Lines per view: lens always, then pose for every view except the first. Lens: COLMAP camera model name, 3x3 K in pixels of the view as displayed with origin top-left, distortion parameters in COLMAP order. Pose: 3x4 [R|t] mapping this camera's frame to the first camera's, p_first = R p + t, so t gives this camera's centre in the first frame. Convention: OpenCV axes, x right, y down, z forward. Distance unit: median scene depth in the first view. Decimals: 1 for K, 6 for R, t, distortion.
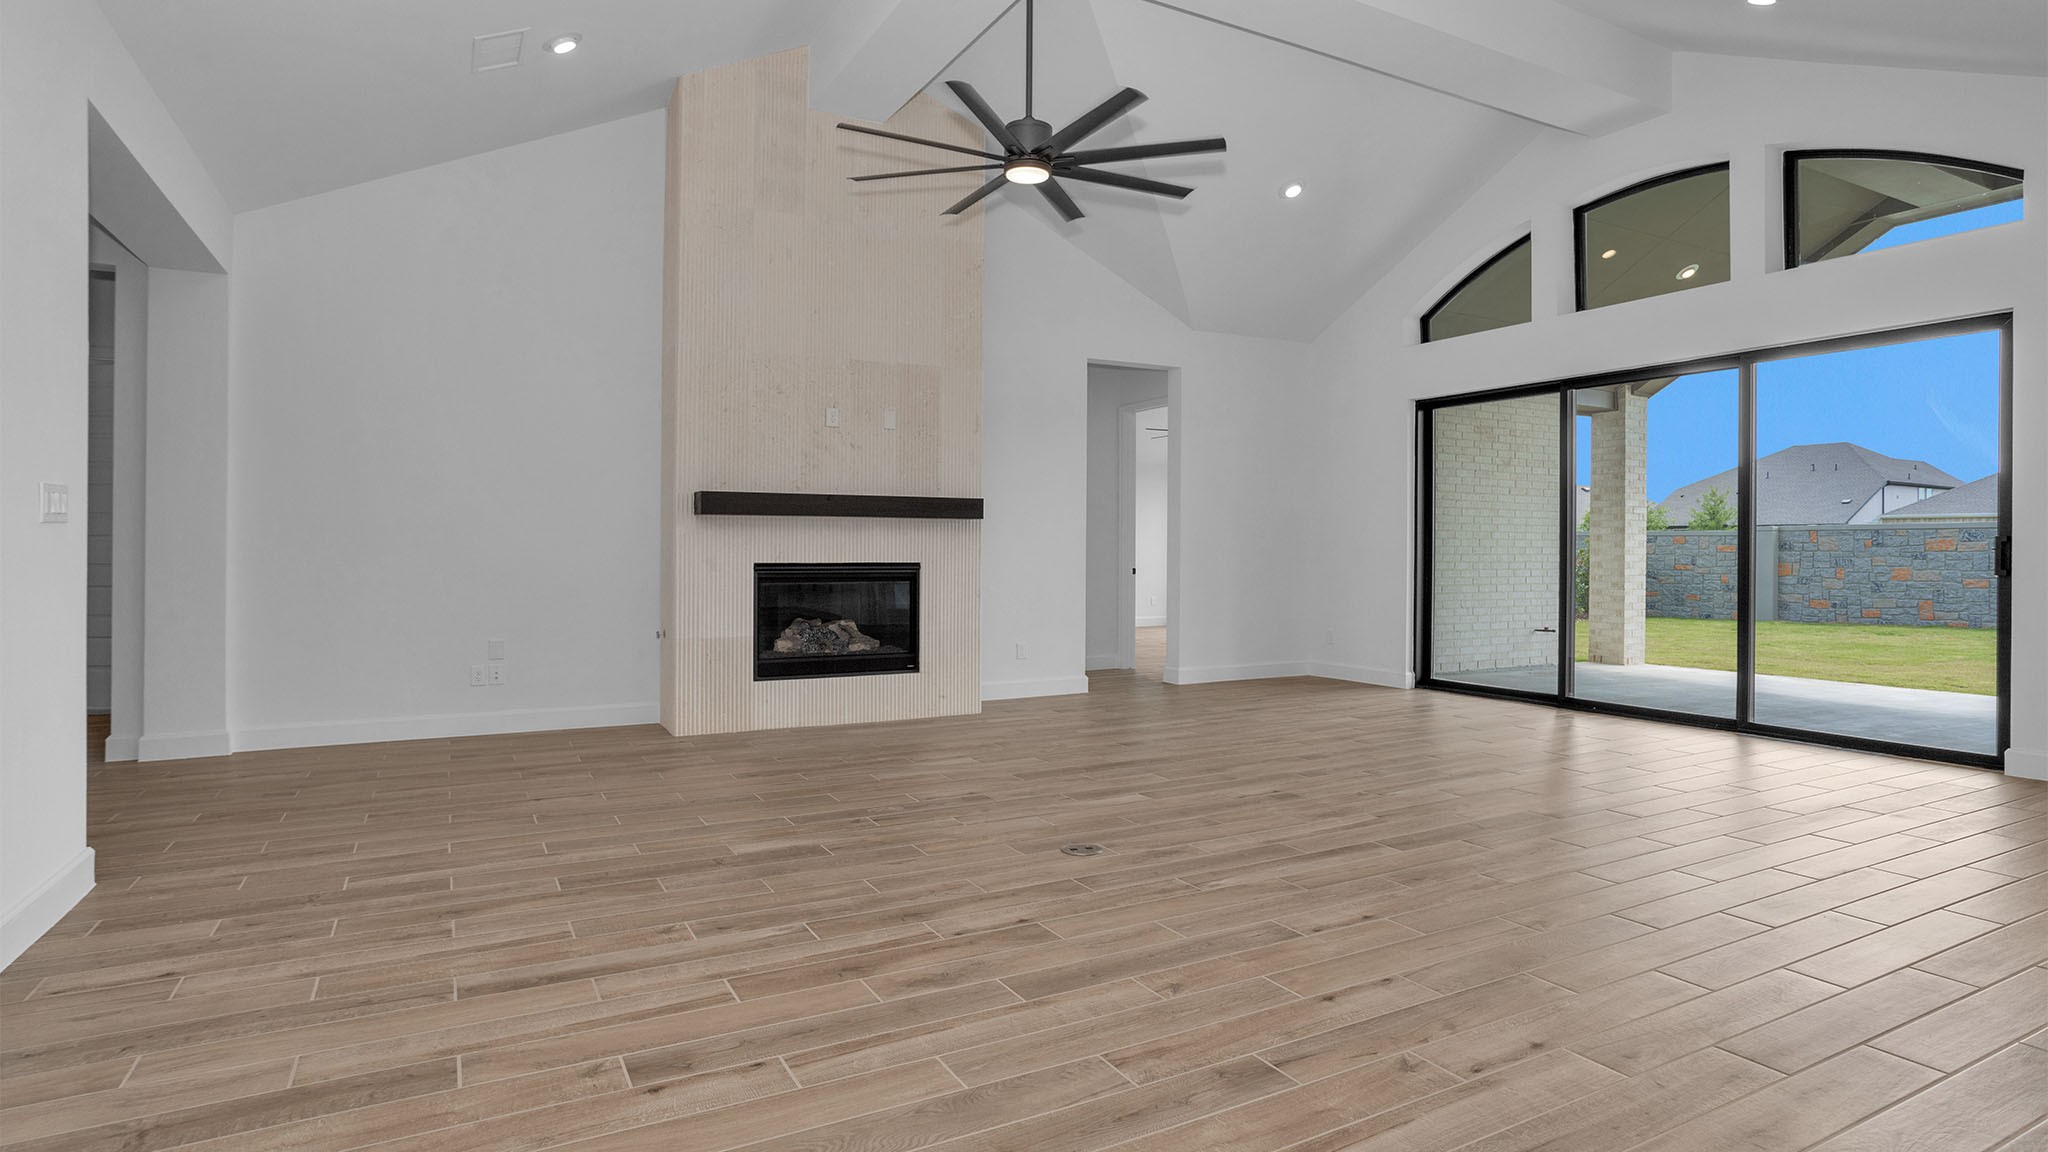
lens RADIAL K [[1040.8, 0, 1023.4], [0, 1040.8, 572.4], [0, 0, 1]] dist [-0.014451, 0.010410]
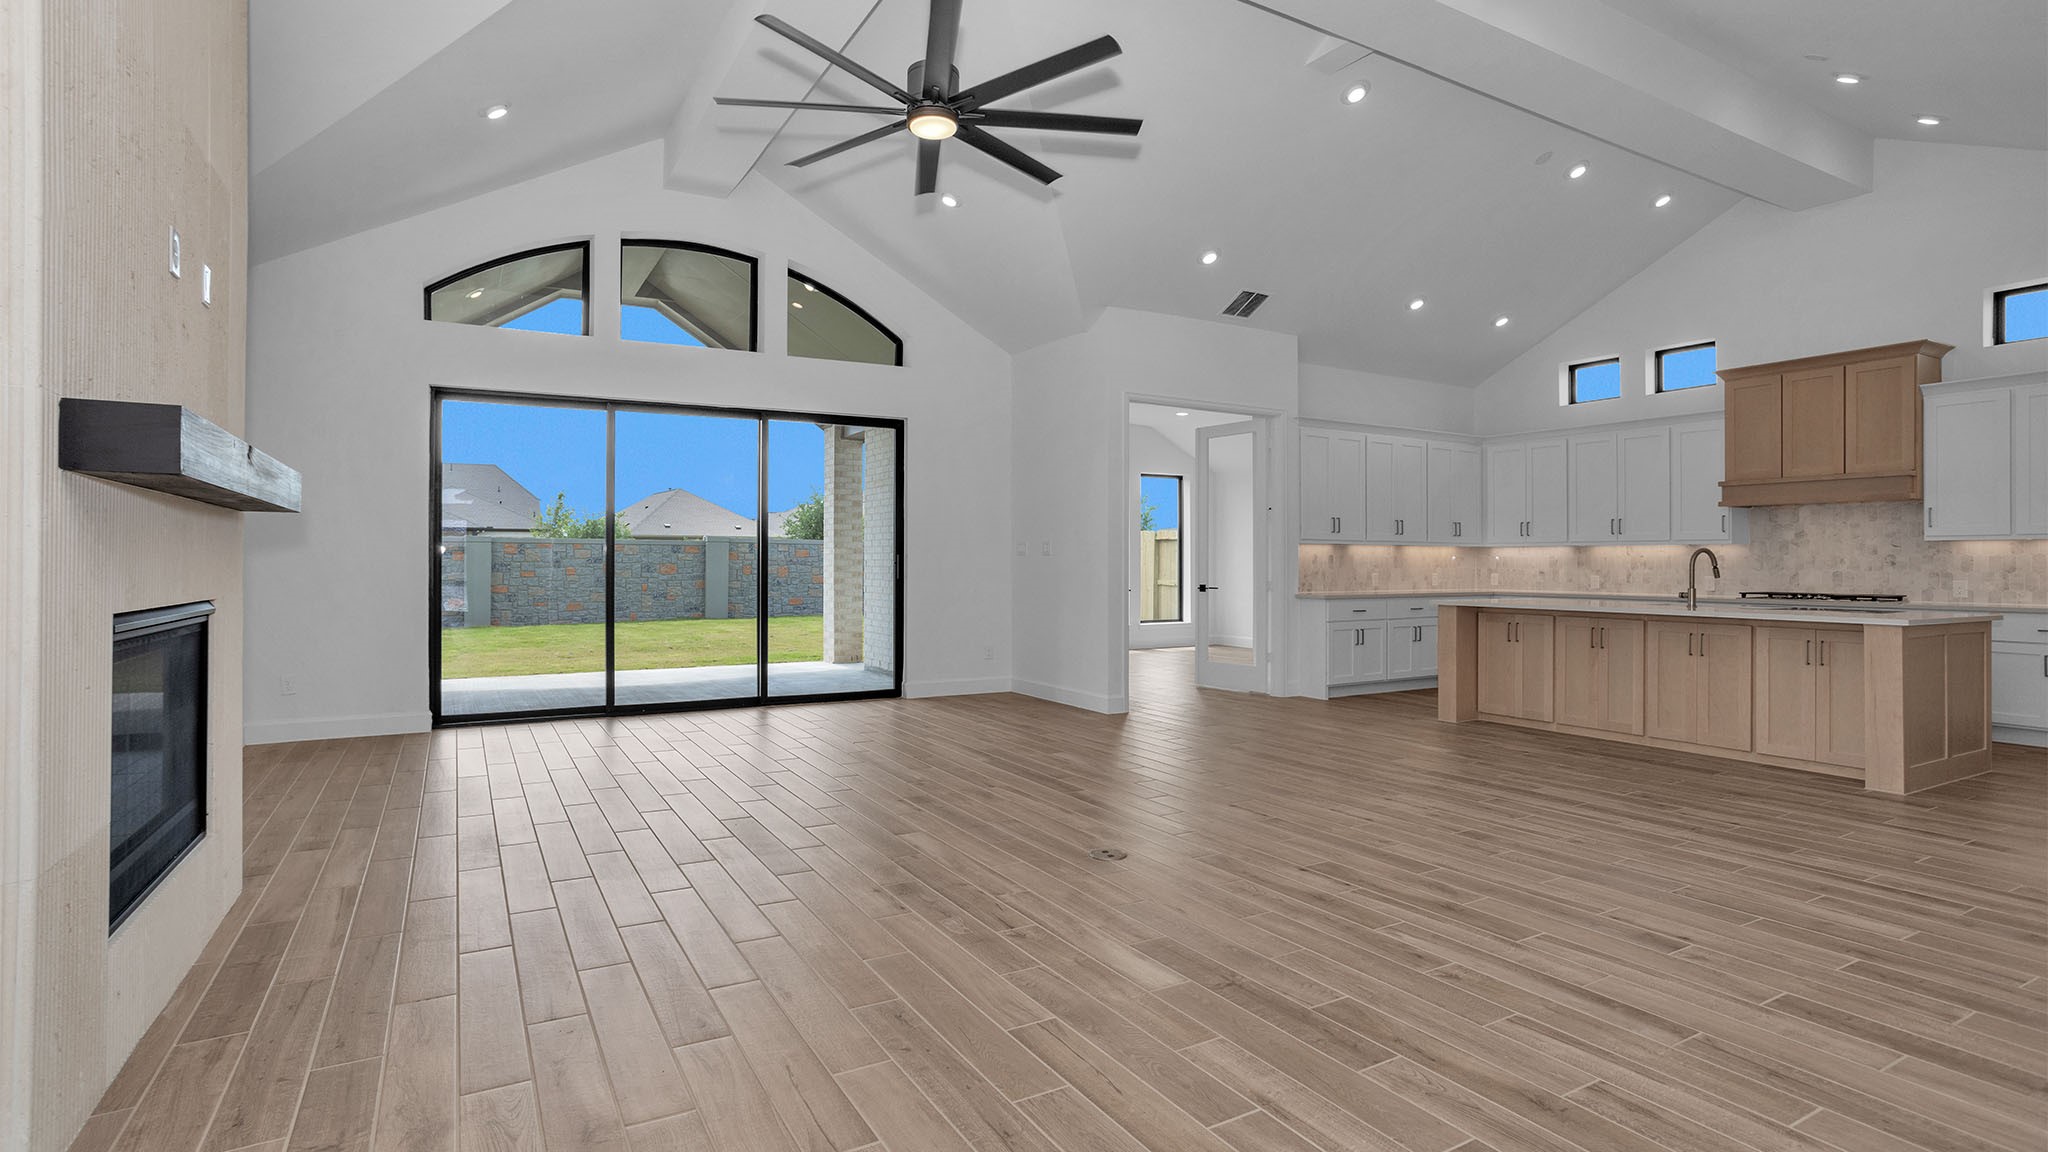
lens RADIAL K [[1040.8, 0, 1011.8], [0, 1040.8, 570.9], [0, 0, 1]] dist [-0.014451, 0.010410]
pose [[-0.047392, -0.005279, 0.998862, -1.324440], [0.020632, 0.999768, 0.006262, -0.047460], [-0.998663, 0.020905, -0.047272, 1.490307]]
